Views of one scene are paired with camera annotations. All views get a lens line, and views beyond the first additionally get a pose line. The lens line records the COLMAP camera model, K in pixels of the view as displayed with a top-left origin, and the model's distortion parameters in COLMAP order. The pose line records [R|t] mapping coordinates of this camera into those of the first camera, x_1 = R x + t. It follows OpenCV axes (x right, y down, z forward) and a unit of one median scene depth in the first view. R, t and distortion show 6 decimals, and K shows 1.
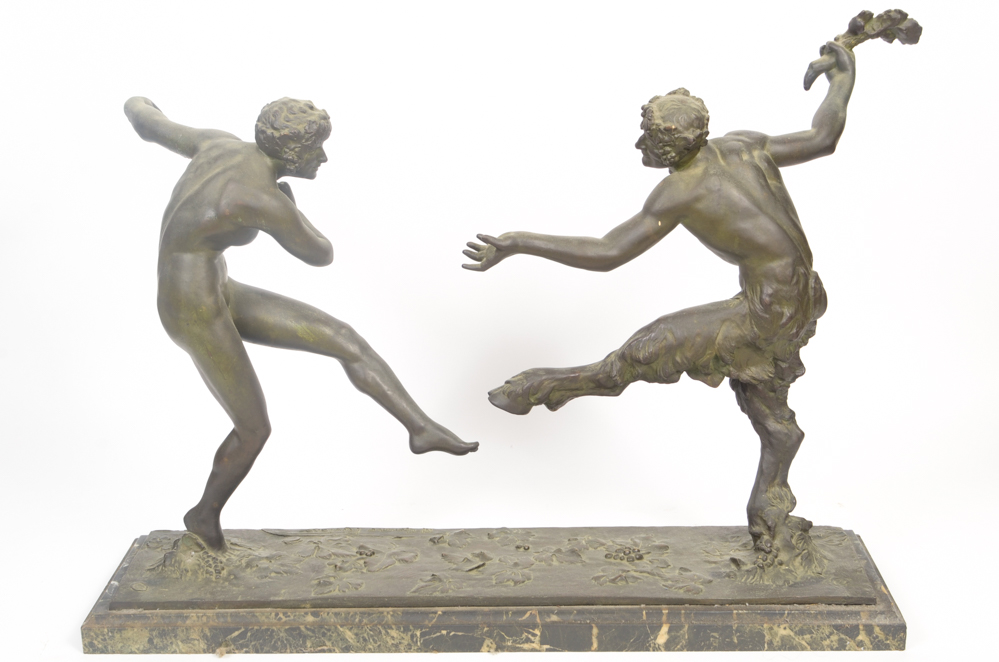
lens RADIAL K [[1464.9, 0, 493.7], [0, 1464.9, 332.9], [0, 0, 1]] dist [0.012927, 0.000000]
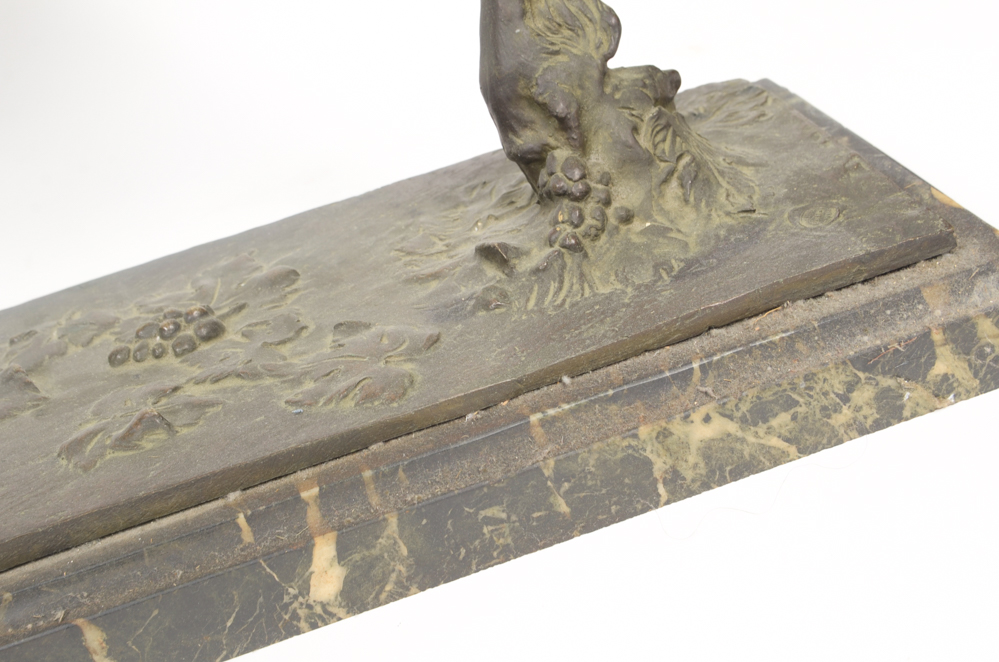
lens RADIAL K [[1464.9, 0, 501.7], [0, 1464.9, 332.2], [0, 0, 1]] dist [0.012927, 0.000000]
pose [[0.941675, -0.310833, 0.128961, 0.124318], [0.280581, 0.936777, 0.209099, 0.109115], [-0.185803, -0.160720, 0.969354, 0.710491]]
